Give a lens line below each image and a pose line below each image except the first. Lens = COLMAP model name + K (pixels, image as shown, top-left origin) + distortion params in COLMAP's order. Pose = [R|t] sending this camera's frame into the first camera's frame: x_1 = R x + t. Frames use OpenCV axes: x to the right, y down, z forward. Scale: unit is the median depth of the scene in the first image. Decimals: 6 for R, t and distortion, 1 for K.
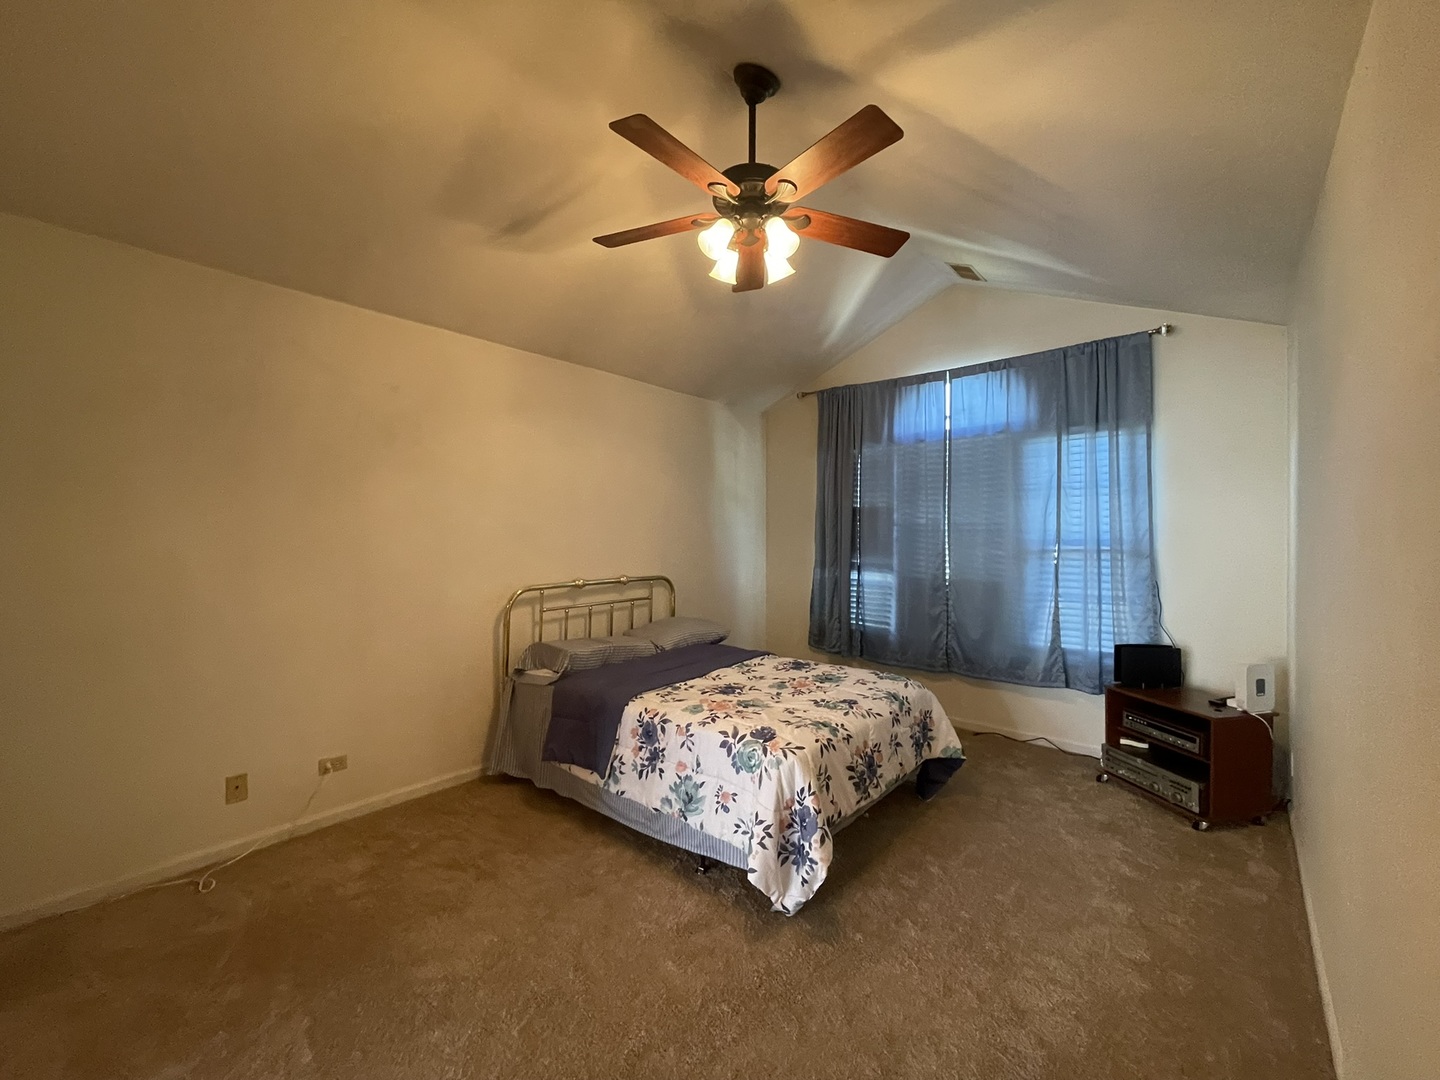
lens RADIAL K [[583.1, 0, 715.9], [0, 583.1, 538.7], [0, 0, 1]] dist [-0.002529, 0.000182]
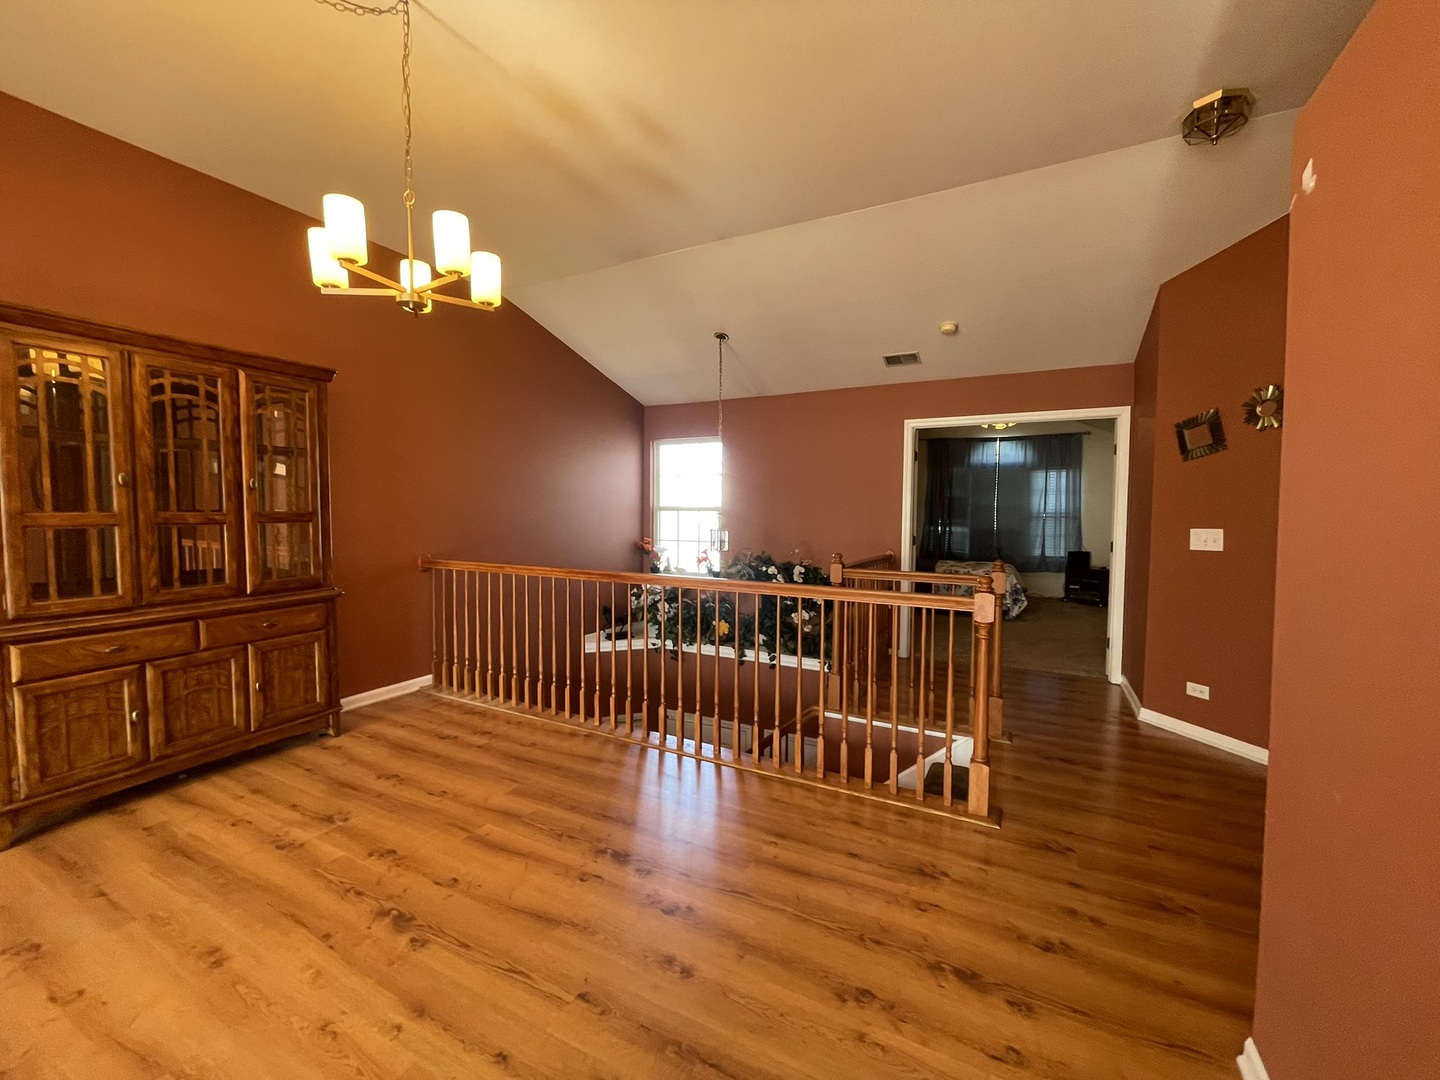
lens RADIAL K [[583.1, 0, 724.4], [0, 583.1, 535.8], [0, 0, 1]] dist [-0.002529, 0.000182]
pose [[0.971554, -0.001044, 0.236818, -1.450067], [-0.008233, 0.999237, 0.038181, 0.020760], [-0.236677, -0.039045, 0.970804, -1.191667]]
